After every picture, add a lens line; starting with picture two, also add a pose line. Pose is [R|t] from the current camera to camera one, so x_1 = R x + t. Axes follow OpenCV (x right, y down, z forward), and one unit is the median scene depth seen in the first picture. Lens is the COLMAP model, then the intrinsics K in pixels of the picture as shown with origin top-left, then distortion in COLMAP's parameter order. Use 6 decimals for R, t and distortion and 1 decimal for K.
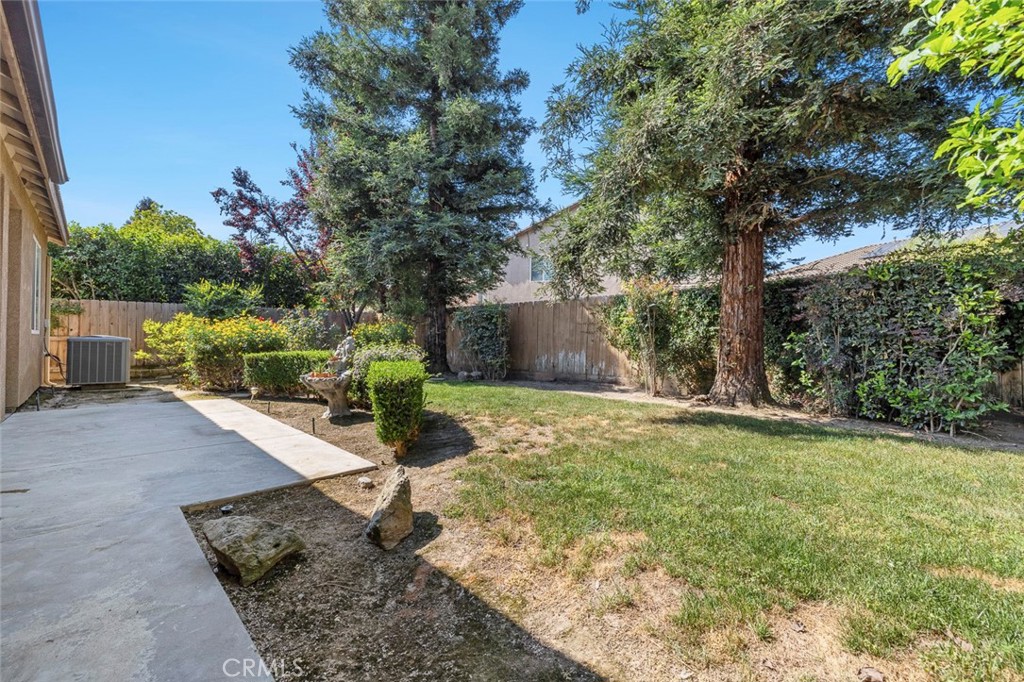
lens RADIAL K [[442.9, 0, 510.4], [0, 442.9, 343.4], [0, 0, 1]] dist [-0.003000, 0.000037]
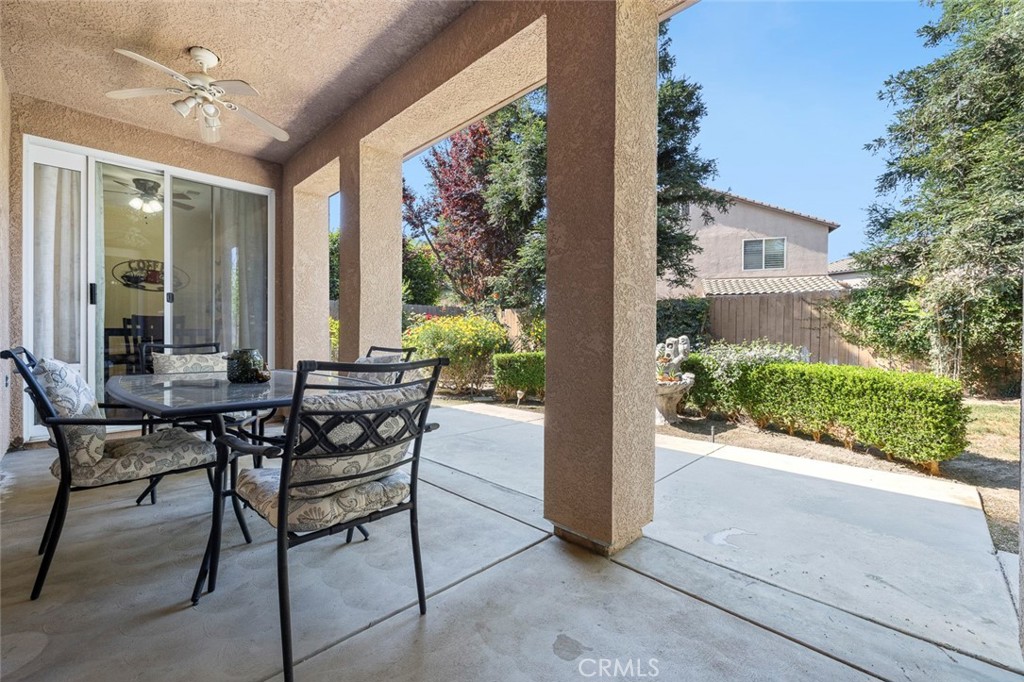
lens RADIAL K [[442.9, 0, 512.7], [0, 442.9, 341.9], [0, 0, 1]] dist [-0.003000, 0.000037]
pose [[0.999975, -0.005791, -0.004154, -0.481236], [0.005869, 0.999805, 0.018856, -0.018886], [0.004044, -0.018880, 0.999814, 0.046315]]
